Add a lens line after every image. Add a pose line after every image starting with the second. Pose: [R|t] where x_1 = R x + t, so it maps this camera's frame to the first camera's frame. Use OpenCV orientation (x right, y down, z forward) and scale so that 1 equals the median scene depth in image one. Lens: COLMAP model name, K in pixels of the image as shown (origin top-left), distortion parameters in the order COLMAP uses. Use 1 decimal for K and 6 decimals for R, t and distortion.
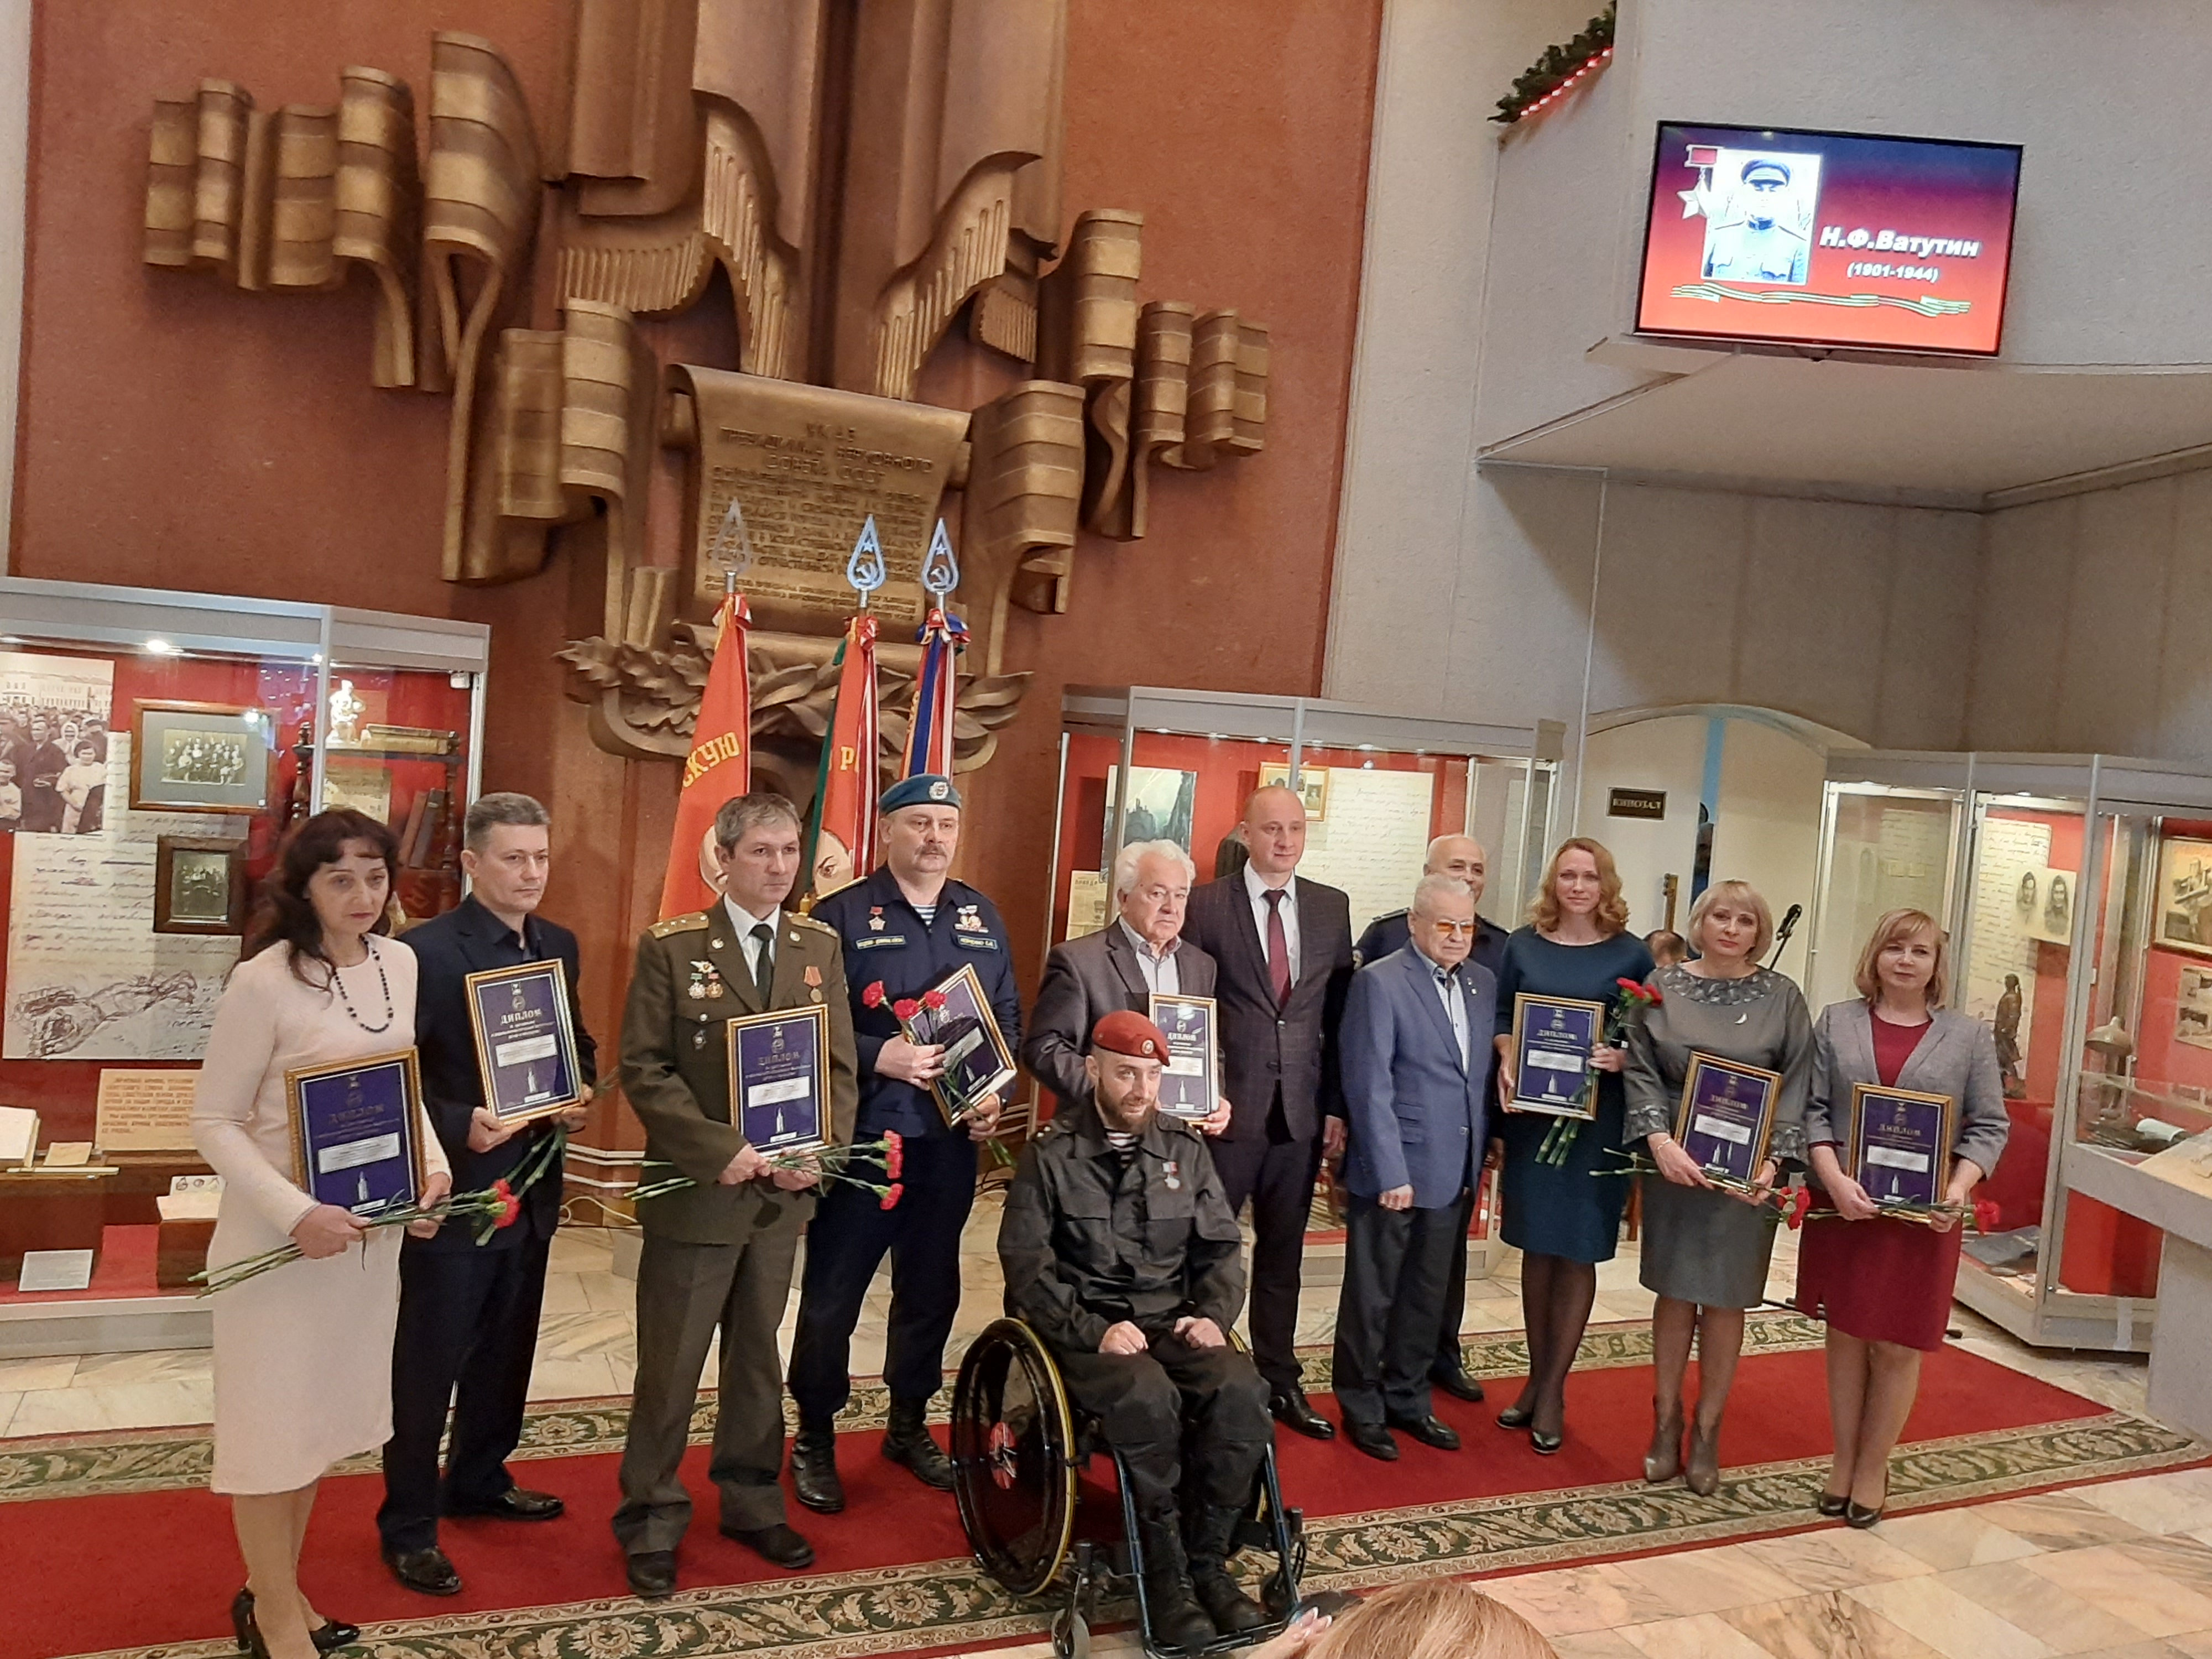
lens RADIAL K [[1677.8, 0, 1101.4], [0, 1677.8, 836.9], [0, 0, 1]] dist [0.074806, -0.132061]
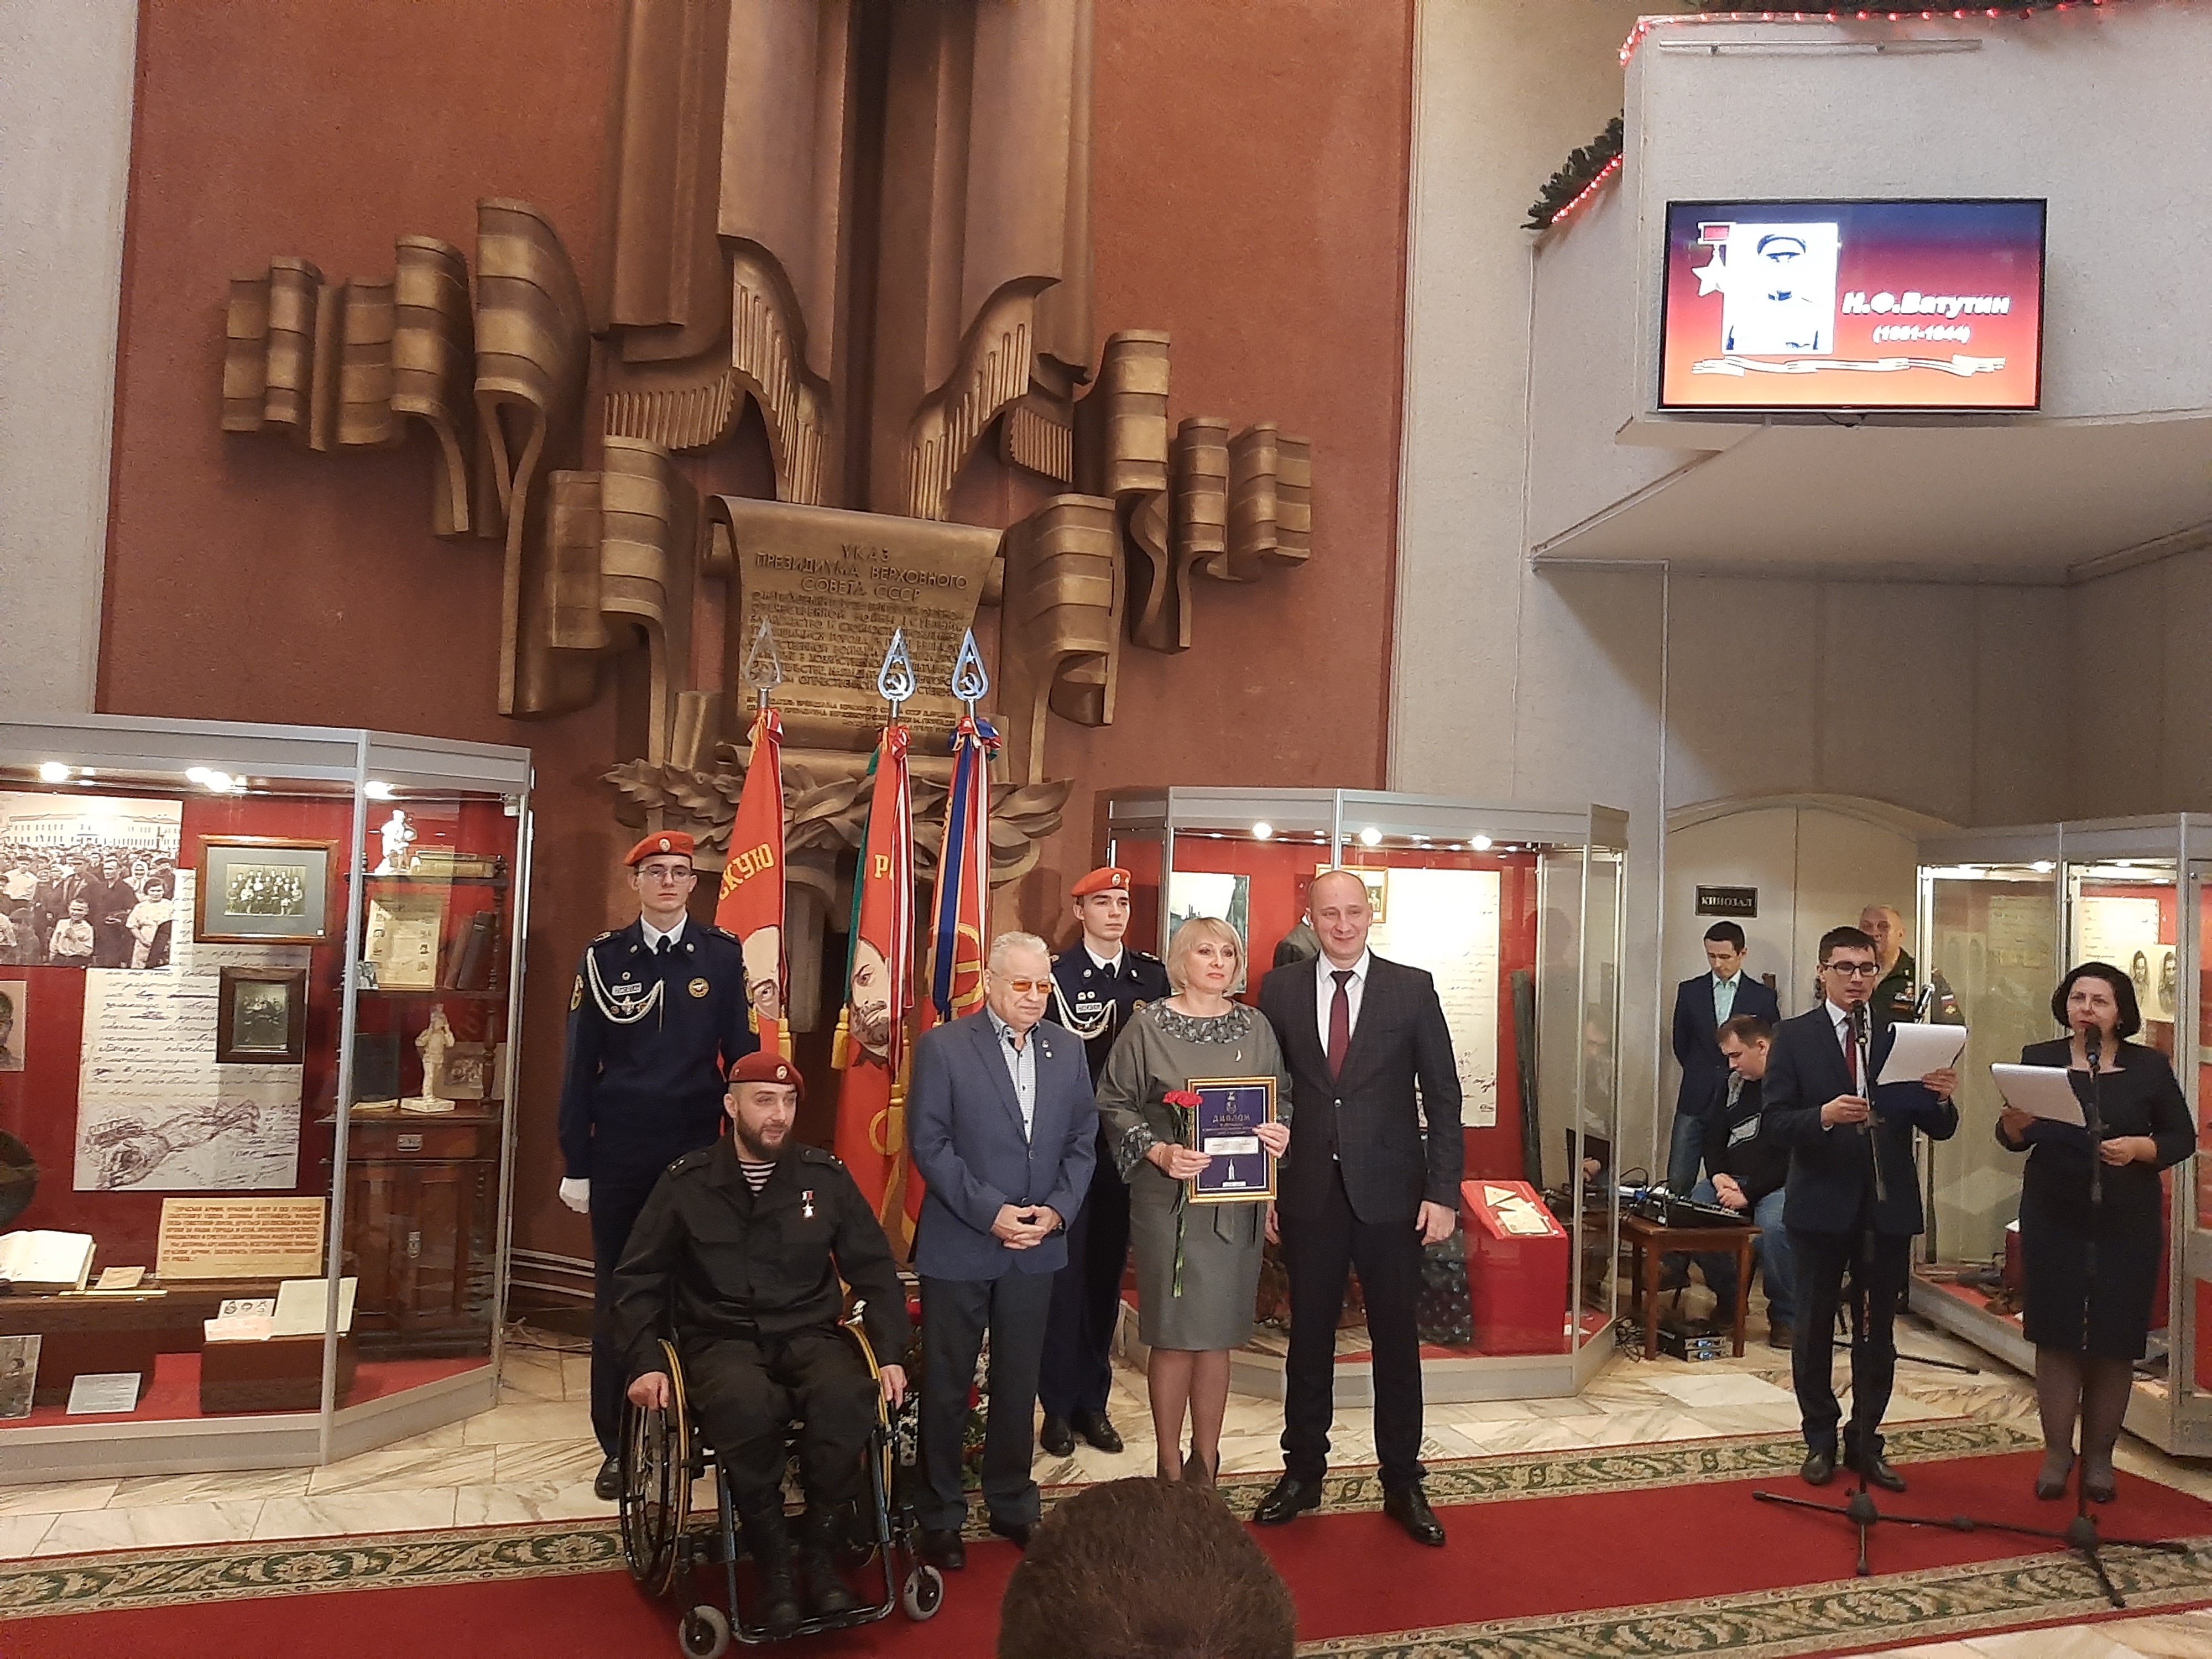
lens RADIAL K [[1677.8, 0, 1101.4], [0, 1677.8, 836.9], [0, 0, 1]] dist [0.074806, -0.132061]
pose [[0.996345, -0.040977, -0.074945, 0.053887], [0.034039, 0.995212, -0.091617, 0.031115], [0.078341, 0.088732, 0.992970, 0.011401]]
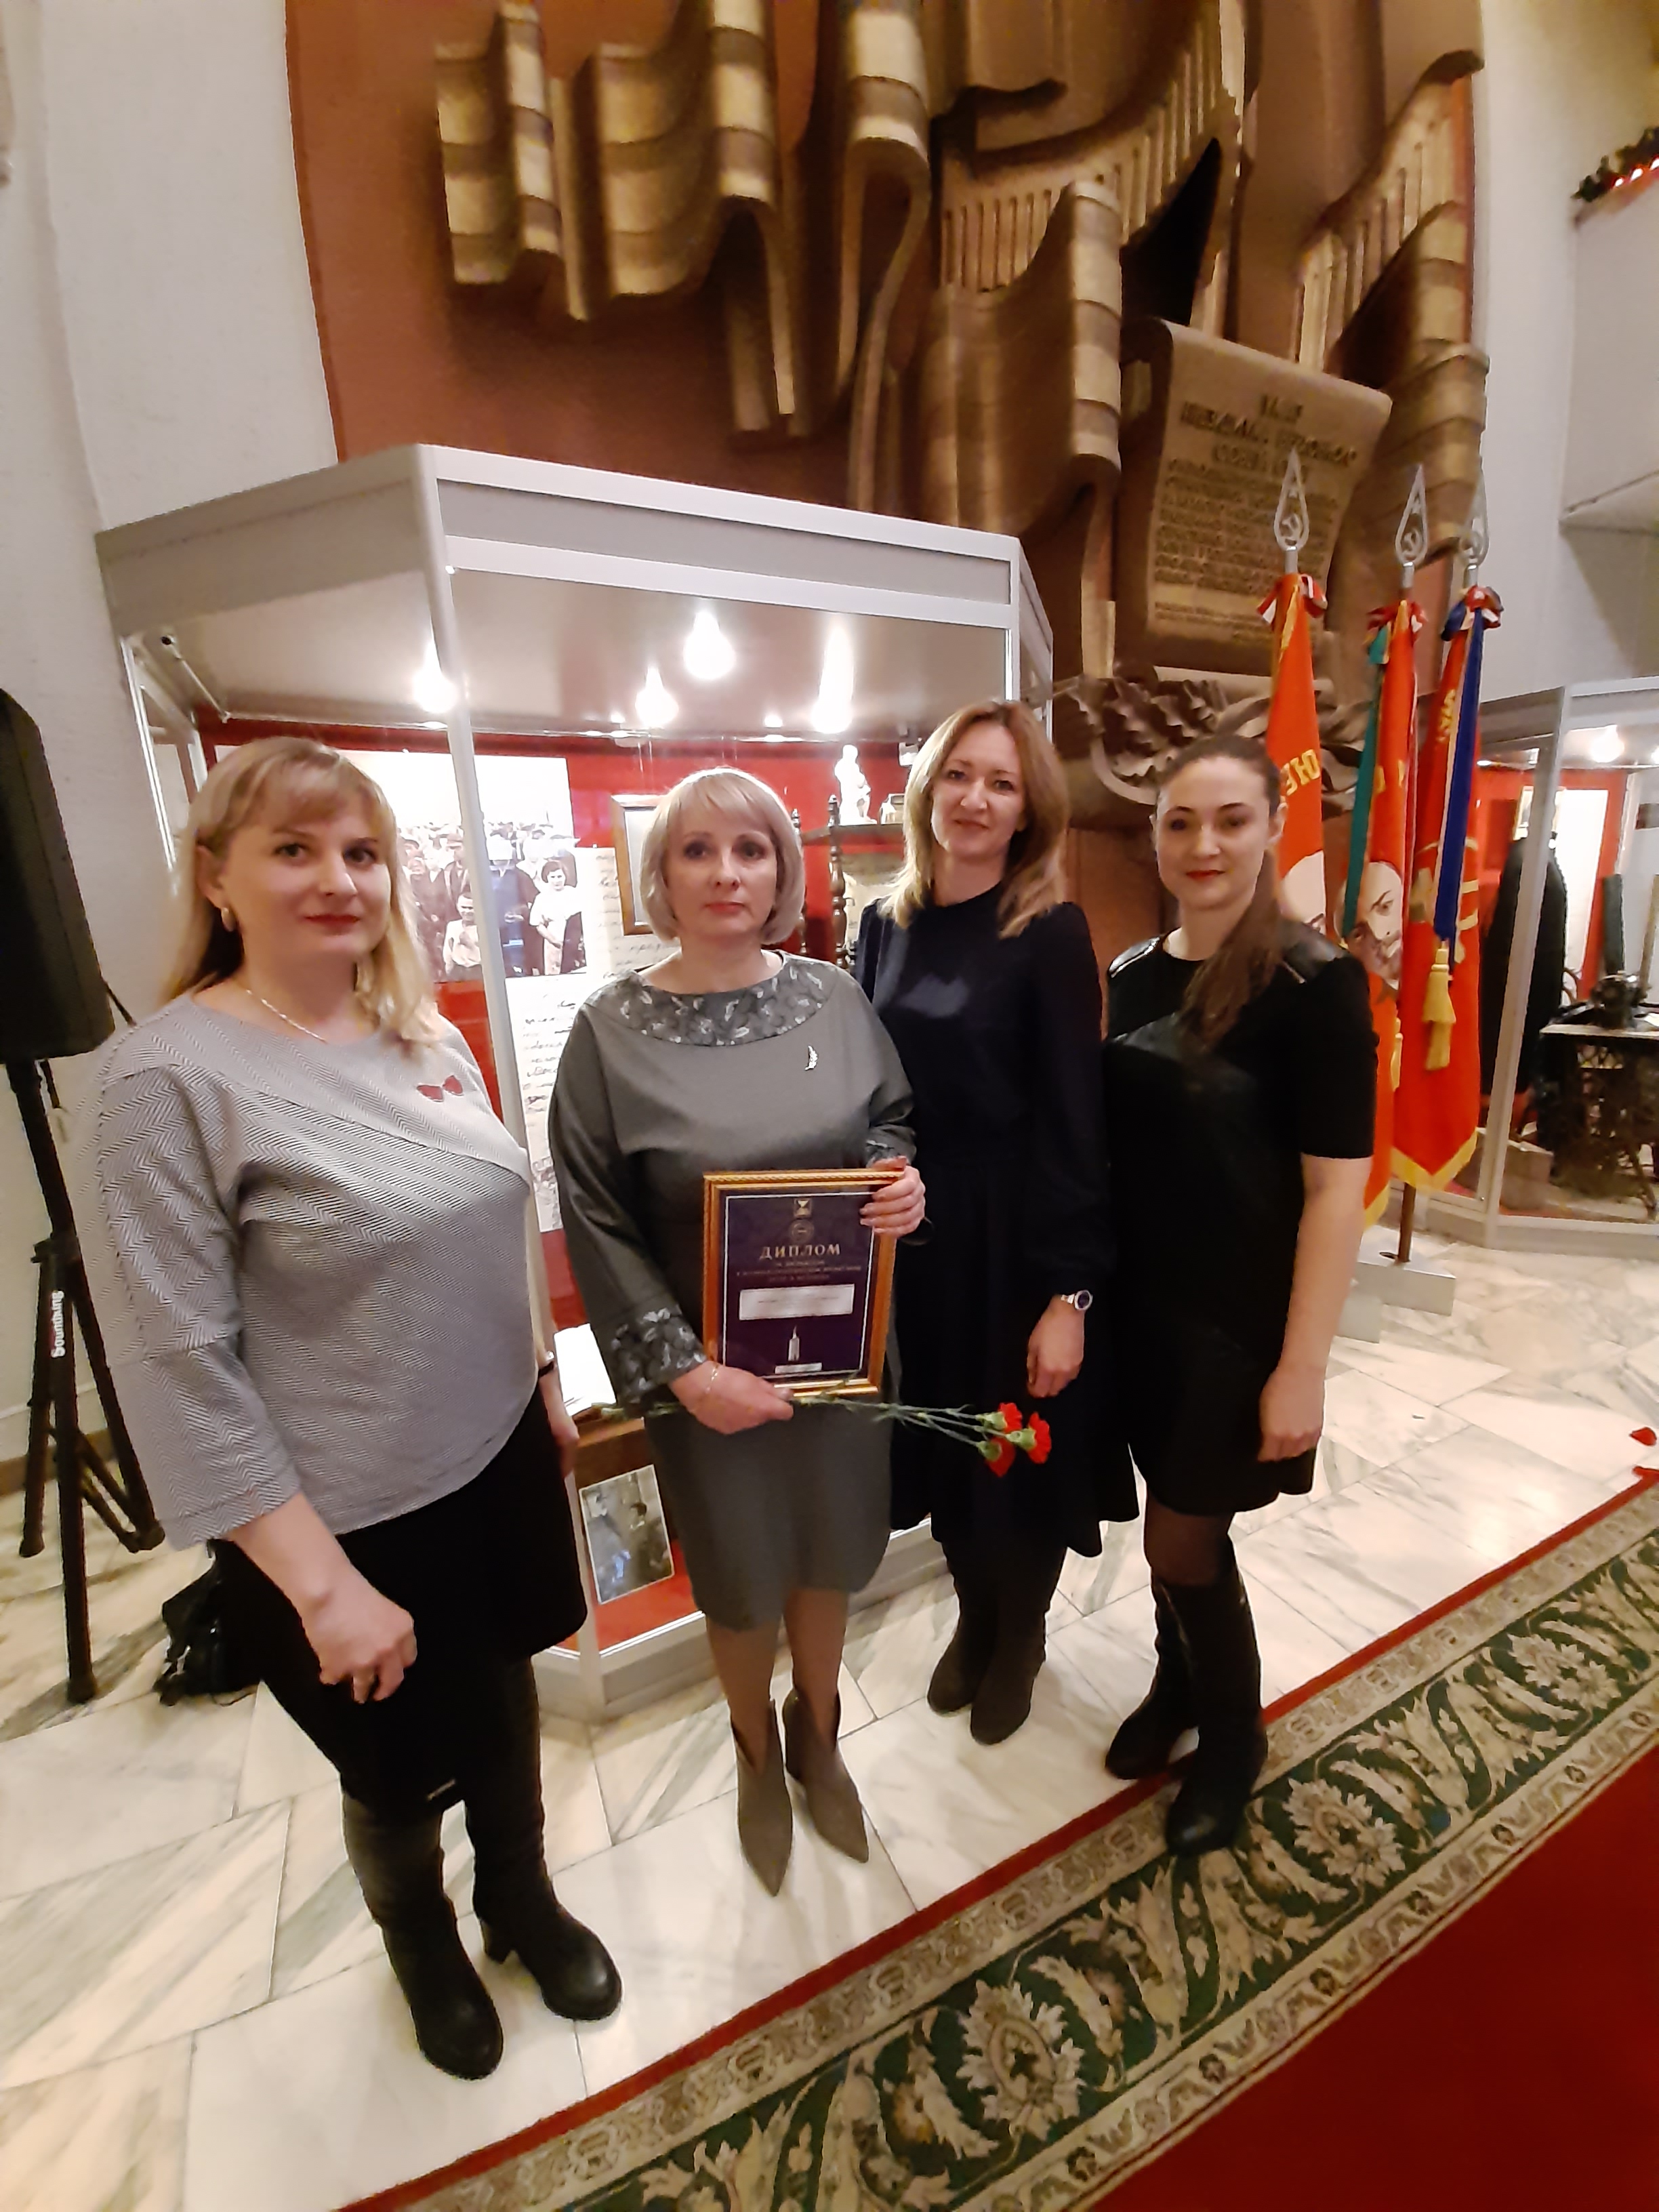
lens RADIAL K [[835.1, 0, 834.9], [0, 835.1, 1121.8], [0, 0, 1]] dist [0.016830, -0.015960]
pose [[0.990767, -0.134437, 0.017559, -0.459453], [0.128800, 0.973743, 0.187708, 0.009013], [-0.042333, -0.183713, 0.982068, 0.531722]]
